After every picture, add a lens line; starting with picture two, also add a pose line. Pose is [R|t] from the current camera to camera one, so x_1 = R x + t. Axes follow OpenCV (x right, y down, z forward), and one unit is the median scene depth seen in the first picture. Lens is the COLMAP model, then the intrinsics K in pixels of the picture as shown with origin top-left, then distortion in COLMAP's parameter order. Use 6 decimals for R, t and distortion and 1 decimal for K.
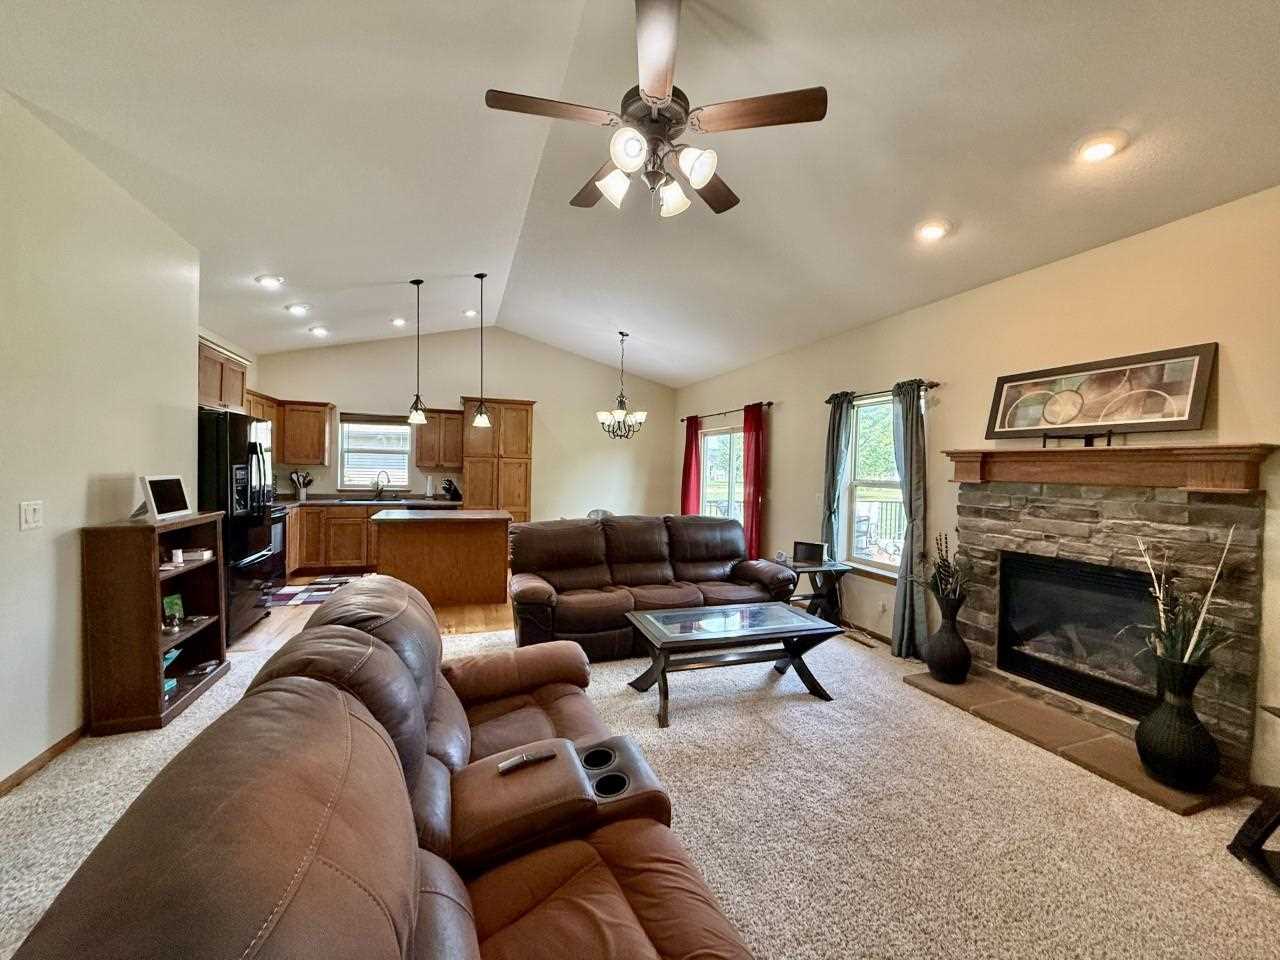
lens RADIAL K [[512.0, 0, 639.2], [0, 512.0, 479.9], [0, 0, 1]] dist [0.000680, -0.000027]
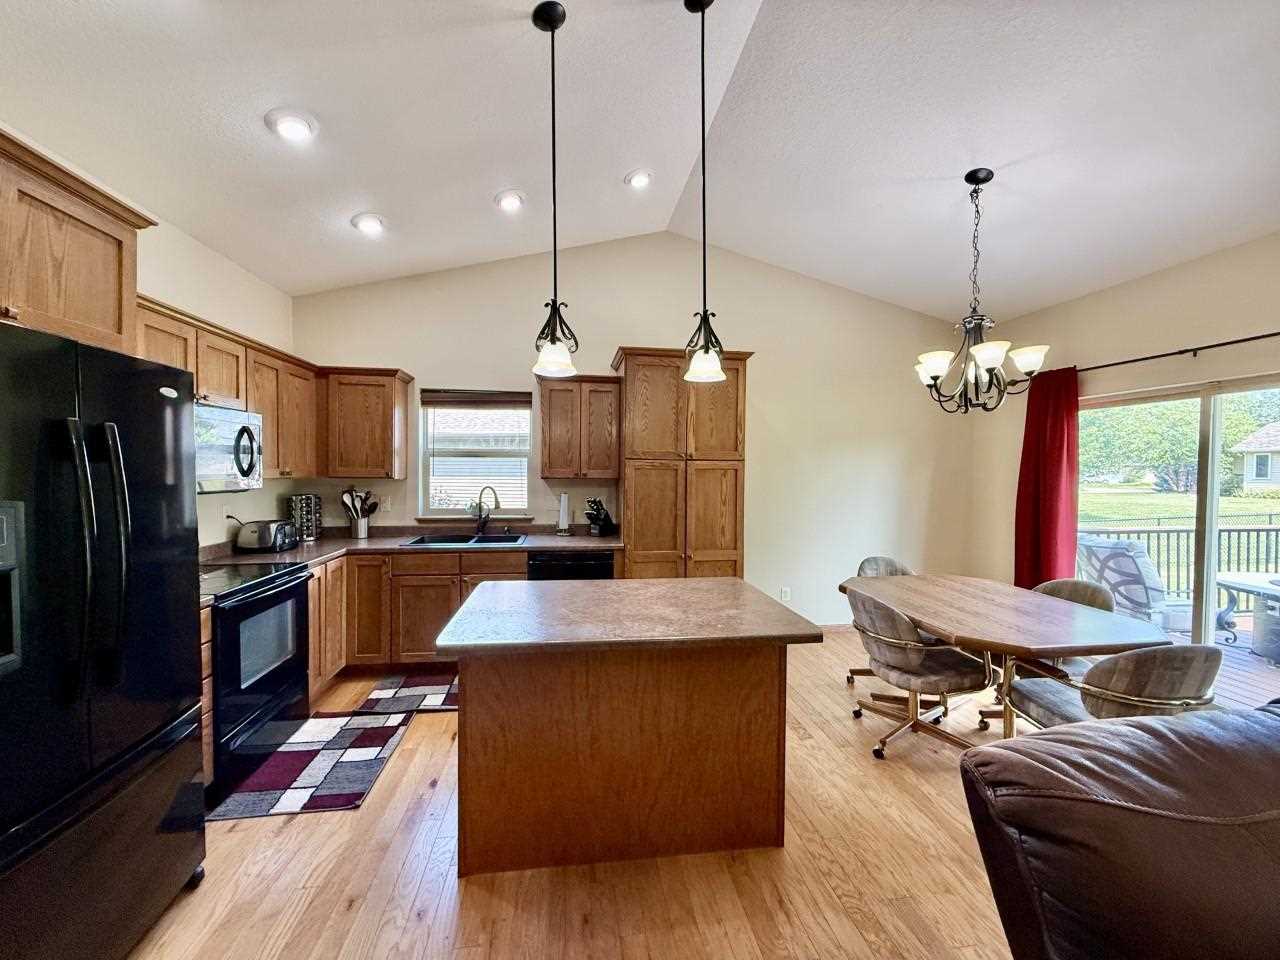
lens RADIAL K [[512.0, 0, 639.3], [0, 512.0, 476.4], [0, 0, 1]] dist [0.000680, -0.000027]
pose [[0.979609, -0.012305, -0.200535, -0.217311], [0.011499, 0.999920, -0.005181, -0.023764], [0.200583, 0.002770, 0.979673, 0.468753]]
